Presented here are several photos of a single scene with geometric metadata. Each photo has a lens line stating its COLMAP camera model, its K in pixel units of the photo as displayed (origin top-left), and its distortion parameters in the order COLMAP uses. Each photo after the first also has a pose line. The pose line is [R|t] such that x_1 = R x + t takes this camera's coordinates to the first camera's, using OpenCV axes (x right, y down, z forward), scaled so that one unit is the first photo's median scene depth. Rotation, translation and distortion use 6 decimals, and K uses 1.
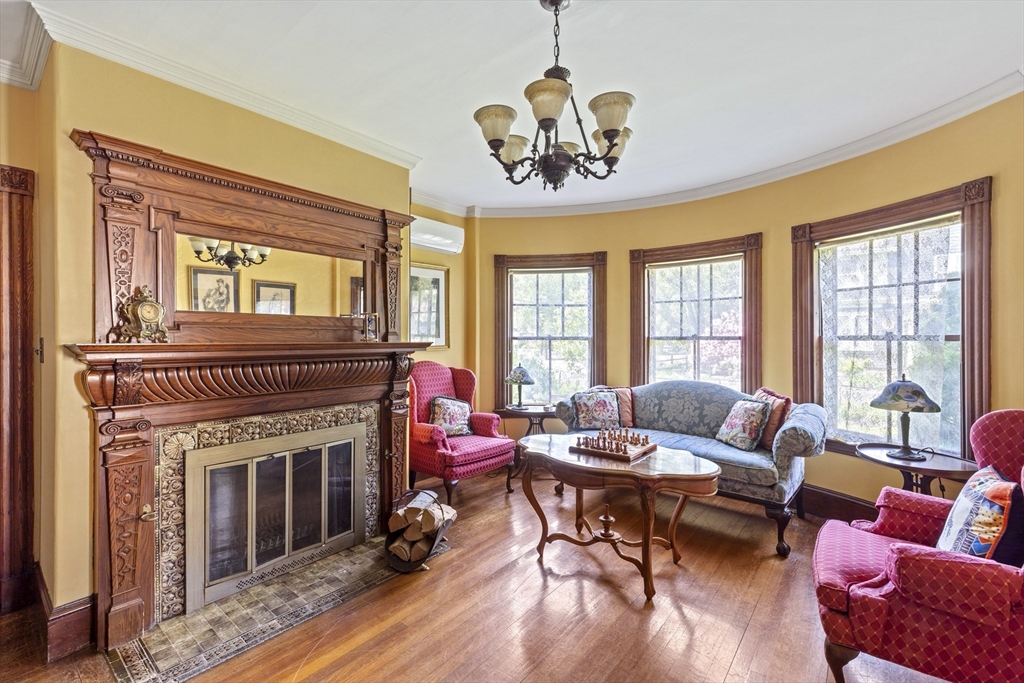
lens RADIAL K [[453.8, 0, 497.7], [0, 453.8, 342.4], [0, 0, 1]] dist [-0.000198, 0.000785]
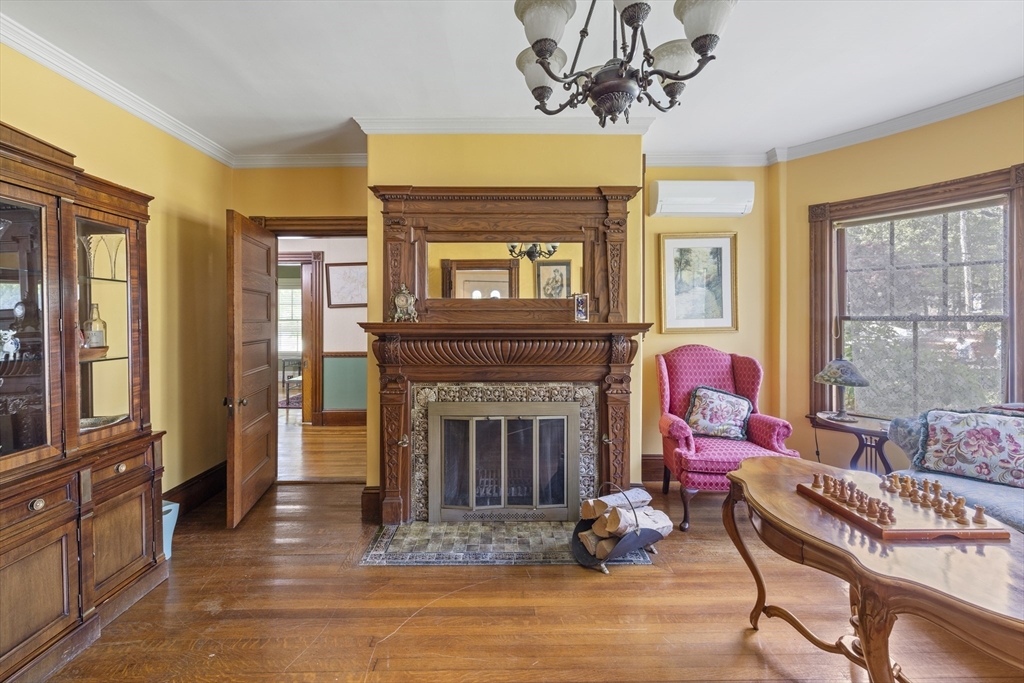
lens RADIAL K [[435.8, 0, 494.2], [0, 435.8, 320.0], [0, 0, 1]] dist [0.002095, 0.000458]
pose [[0.640703, 0.002681, -0.767784, 0.315428], [-0.005895, 0.999982, -0.001427, -0.003676], [0.767767, 0.005440, 0.640707, 0.224844]]
